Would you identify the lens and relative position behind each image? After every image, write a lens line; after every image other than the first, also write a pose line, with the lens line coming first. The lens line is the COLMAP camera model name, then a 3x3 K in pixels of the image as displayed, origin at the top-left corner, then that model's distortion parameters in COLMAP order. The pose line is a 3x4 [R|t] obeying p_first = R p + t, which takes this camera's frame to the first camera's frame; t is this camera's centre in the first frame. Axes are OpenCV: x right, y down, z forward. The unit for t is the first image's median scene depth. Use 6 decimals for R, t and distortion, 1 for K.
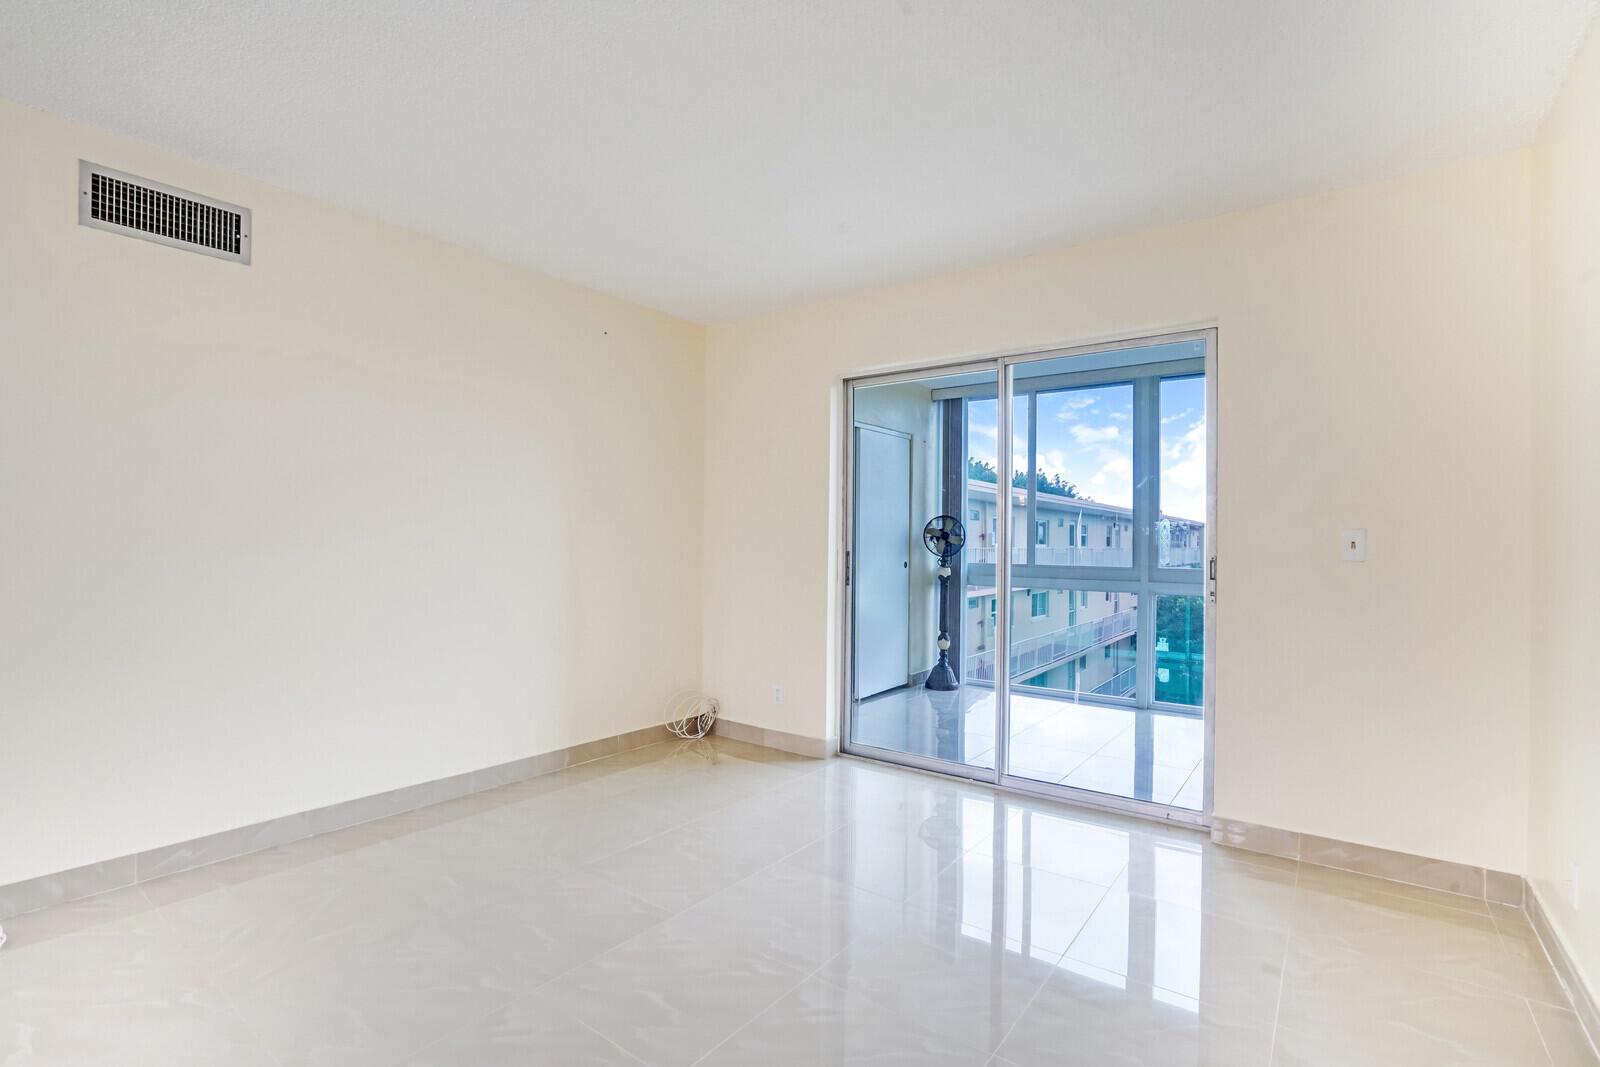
lens RADIAL K [[746.7, 0, 786.4], [0, 746.7, 533.7], [0, 0, 1]] dist [-0.053063, 0.022379]
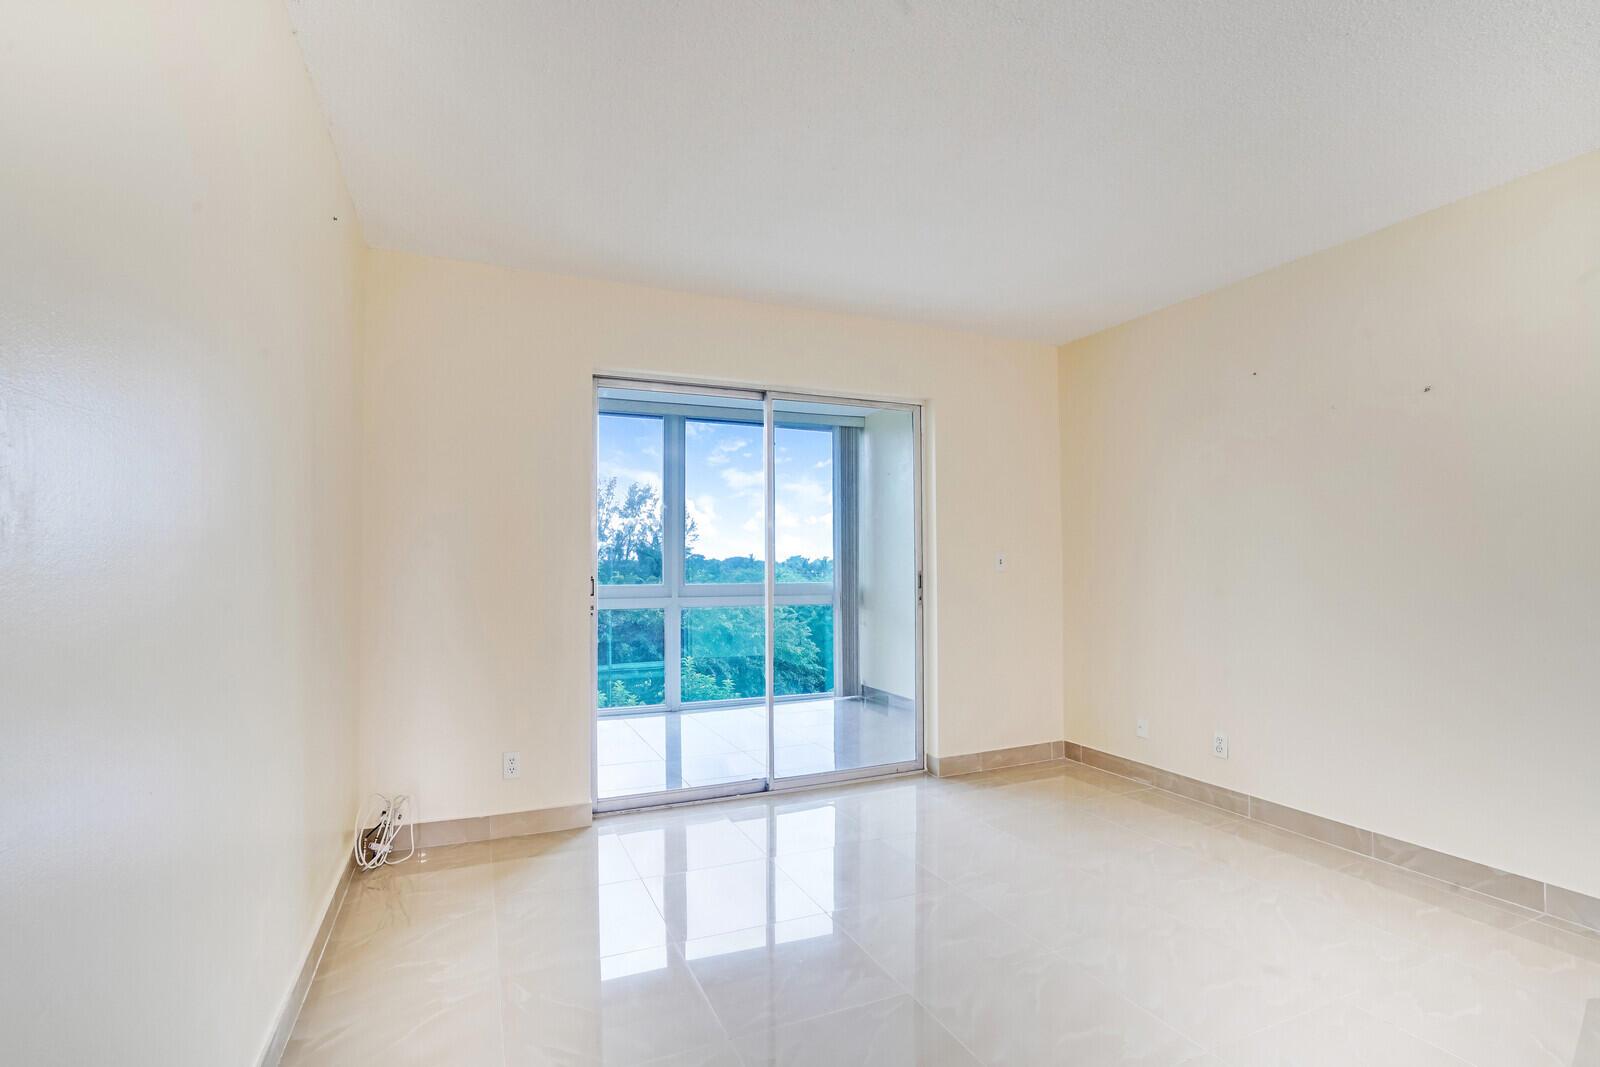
lens RADIAL K [[746.7, 0, 786.4], [0, 746.7, 533.7], [0, 0, 1]] dist [-0.053063, 0.022379]
pose [[0.496879, 0.019842, 0.867593, -0.399366], [0.002833, 0.999696, -0.024486, -0.002737], [-0.867815, 0.014625, 0.496672, 0.277447]]
